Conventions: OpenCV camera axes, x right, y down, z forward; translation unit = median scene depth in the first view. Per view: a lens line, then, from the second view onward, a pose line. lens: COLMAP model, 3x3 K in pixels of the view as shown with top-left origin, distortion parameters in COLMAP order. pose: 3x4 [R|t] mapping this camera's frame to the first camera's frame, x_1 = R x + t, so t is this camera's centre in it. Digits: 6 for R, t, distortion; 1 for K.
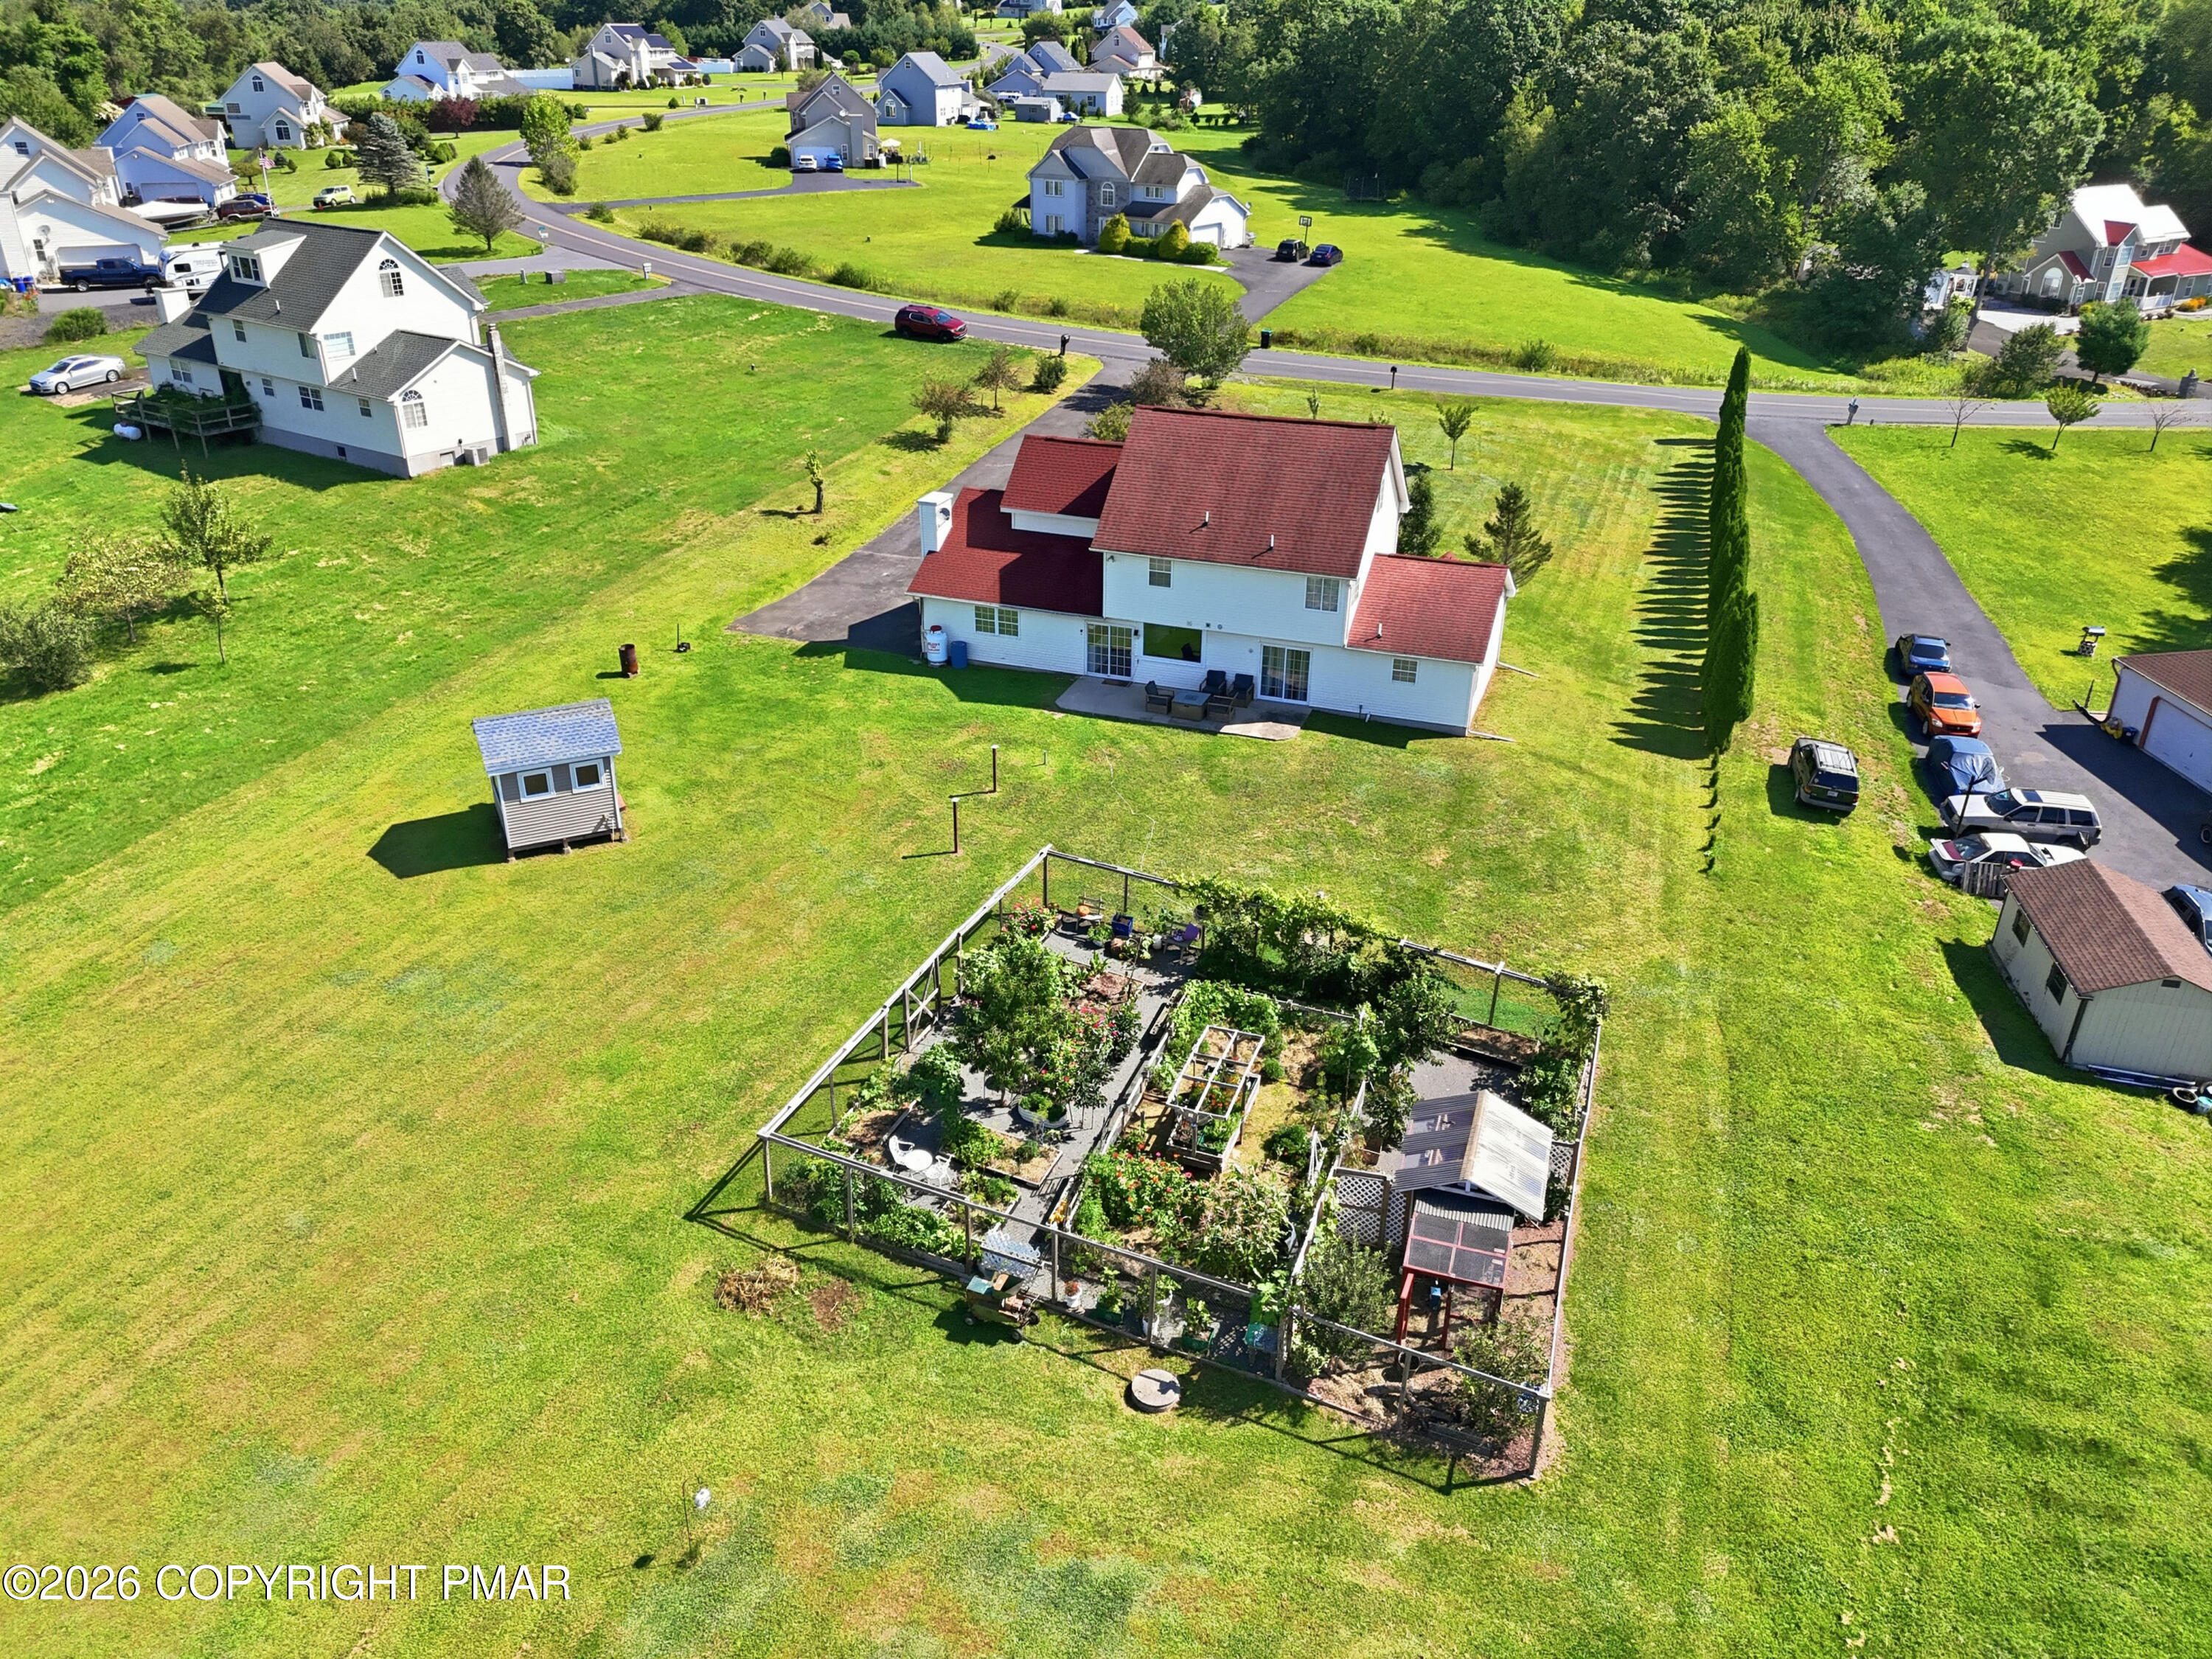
lens RADIAL K [[1618.1, 0, 1102.4], [0, 1618.1, 829.6], [0, 0, 1]] dist [0.070342, -0.070463]
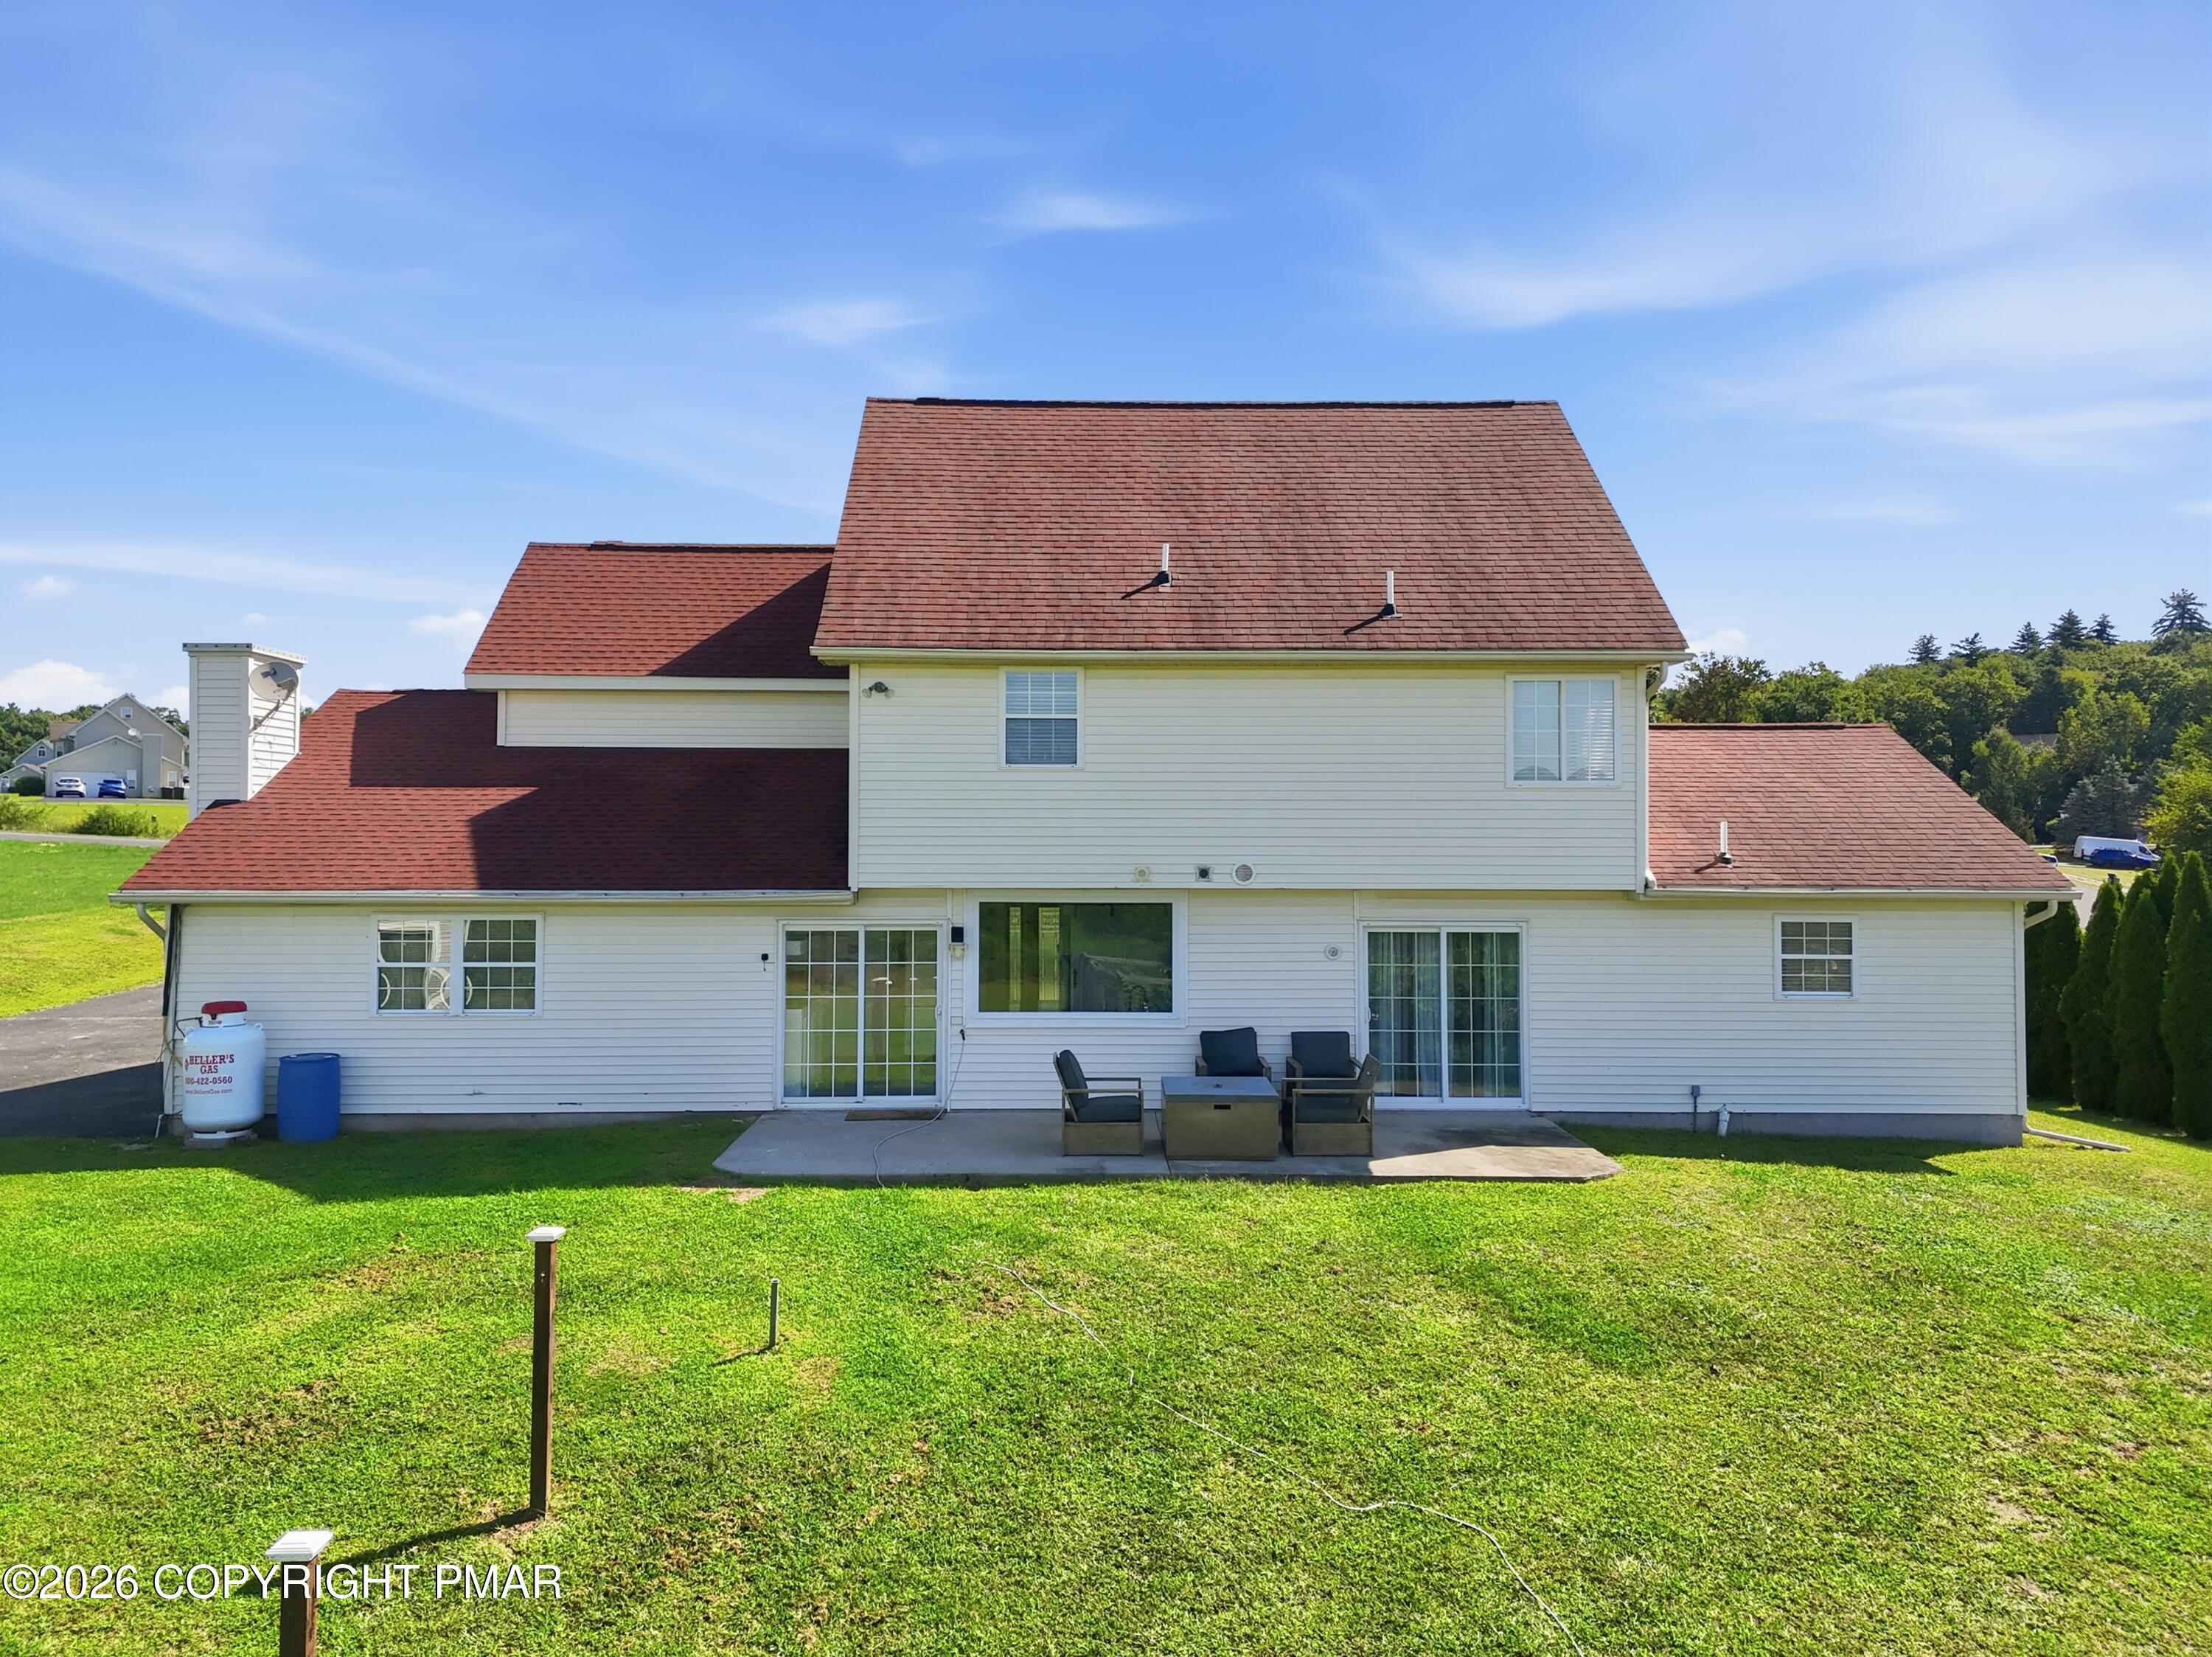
lens RADIAL K [[1642.1, 0, 1096.5], [0, 1642.1, 800.1], [0, 0, 1]] dist [0.090214, -0.096145]
pose [[0.932597, 0.003686, 0.360902, -0.067432], [0.164416, 0.885827, -0.433911, -0.003079], [-0.321296, 0.464002, 0.825513, 0.708444]]
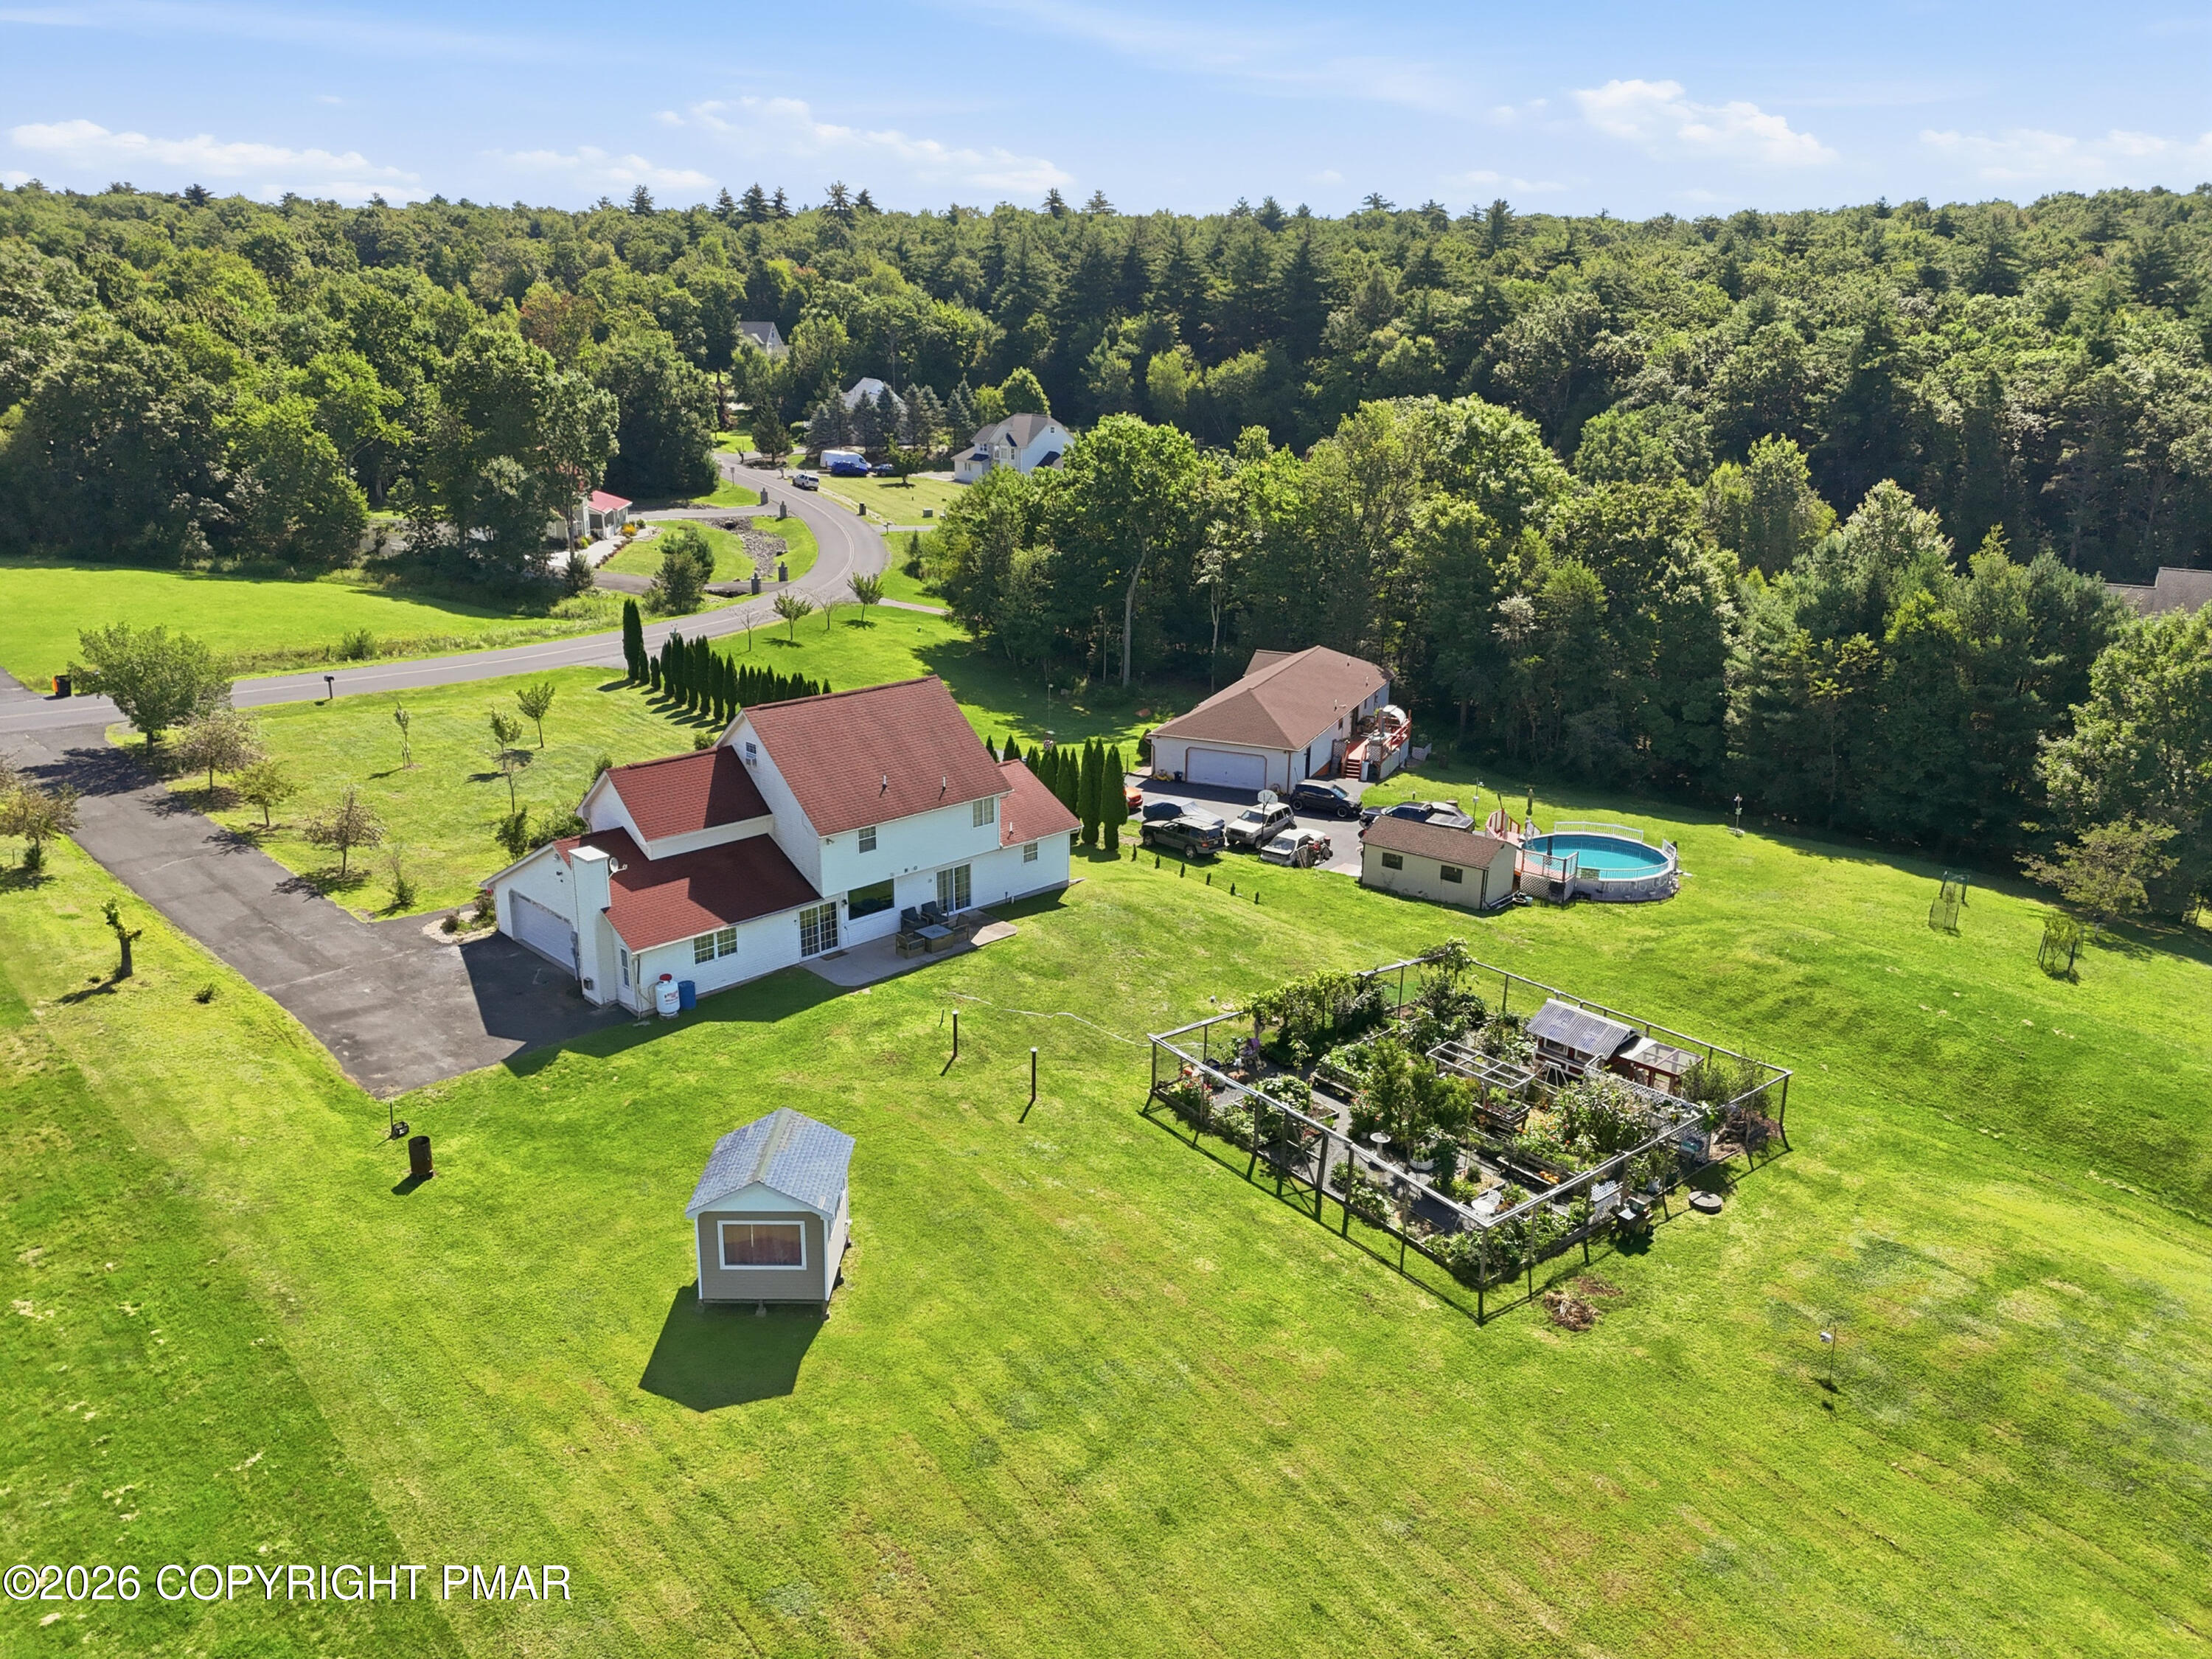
lens RADIAL K [[1618.1, 0, 1102.4], [0, 1618.1, 829.6], [0, 0, 1]] dist [0.070342, -0.070463]
pose [[0.431854, -0.277316, 0.858253, -0.799489], [0.392309, 0.914586, 0.098117, -0.201023], [-0.812155, 0.294328, 0.503761, 0.303942]]
